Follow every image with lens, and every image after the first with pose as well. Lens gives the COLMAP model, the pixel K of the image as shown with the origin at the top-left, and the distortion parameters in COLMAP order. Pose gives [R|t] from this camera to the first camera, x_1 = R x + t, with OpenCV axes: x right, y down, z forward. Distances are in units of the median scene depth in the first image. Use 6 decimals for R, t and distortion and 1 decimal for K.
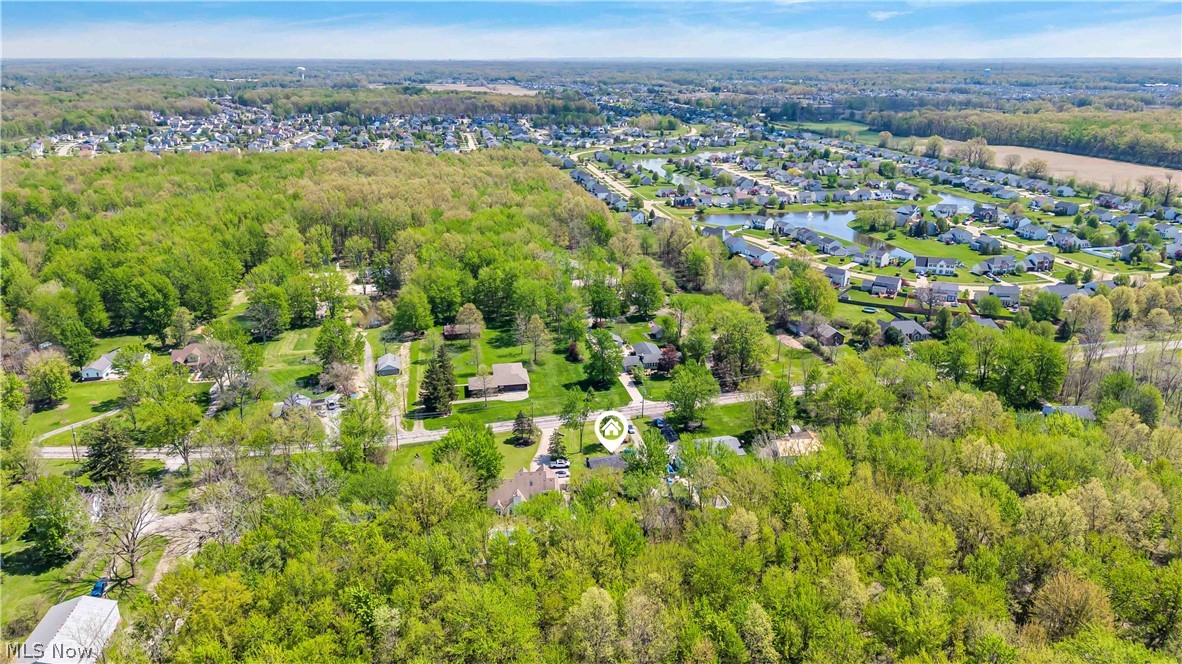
lens RADIAL K [[788.3, 0, 591.0], [0, 788.3, 332.0], [0, 0, 1]] dist [0.002684, -0.000509]
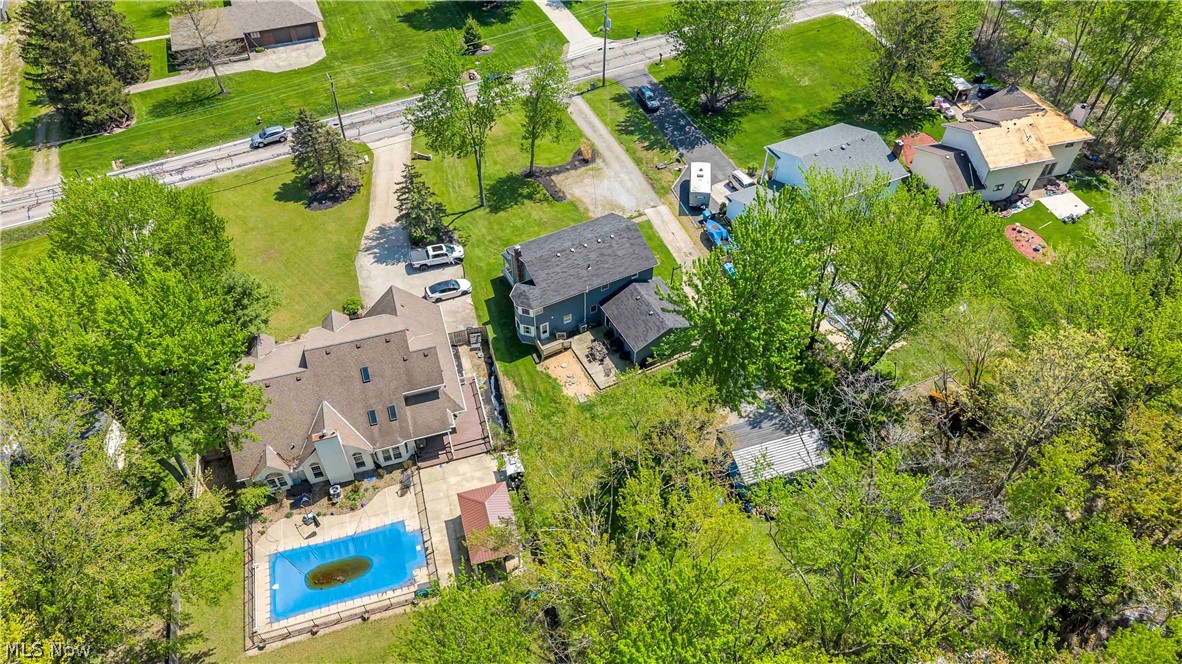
lens RADIAL K [[788.3, 0, 591.0], [0, 788.3, 332.0], [0, 0, 1]] dist [0.002684, -0.000509]
pose [[0.978364, -0.147475, 0.145100, -0.024369], [0.063783, 0.882187, 0.466559, 0.026770], [-0.196812, -0.447210, 0.872507, 0.577764]]
